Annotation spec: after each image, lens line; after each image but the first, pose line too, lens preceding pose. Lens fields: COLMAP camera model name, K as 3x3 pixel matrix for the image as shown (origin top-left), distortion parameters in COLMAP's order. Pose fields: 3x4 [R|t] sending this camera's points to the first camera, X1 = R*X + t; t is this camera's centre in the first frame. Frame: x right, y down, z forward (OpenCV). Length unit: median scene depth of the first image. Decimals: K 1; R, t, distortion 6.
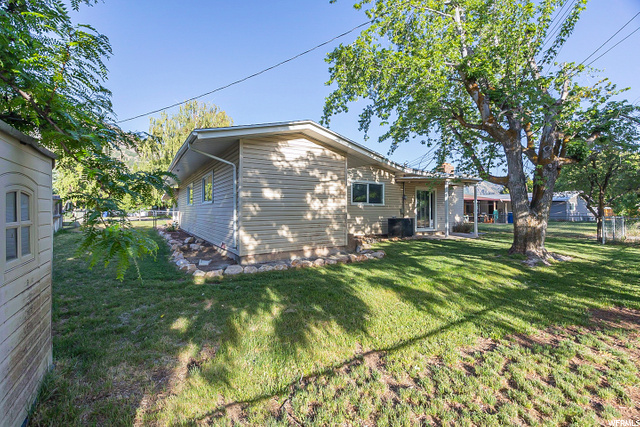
lens RADIAL K [[288.2, 0, 320.1], [0, 288.2, 212.1], [0, 0, 1]] dist [-0.012640, -0.000167]
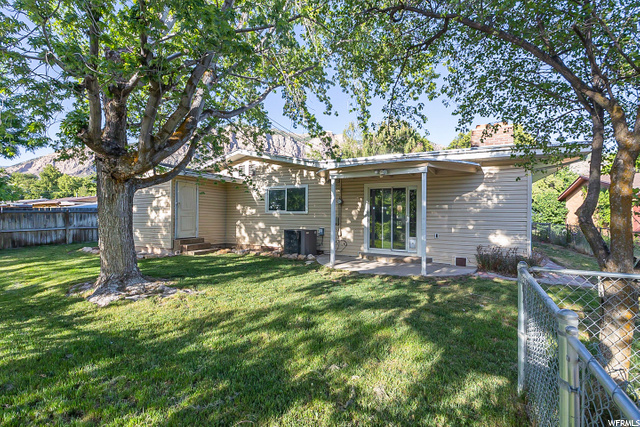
lens RADIAL K [[288.2, 0, 319.7], [0, 288.2, 213.2], [0, 0, 1]] dist [-0.012640, -0.000167]
pose [[0.457370, -0.005706, -0.889258, 1.014096], [-0.006603, 0.999930, -0.009812, -0.017360], [0.889252, 0.010360, 0.457300, 0.712786]]
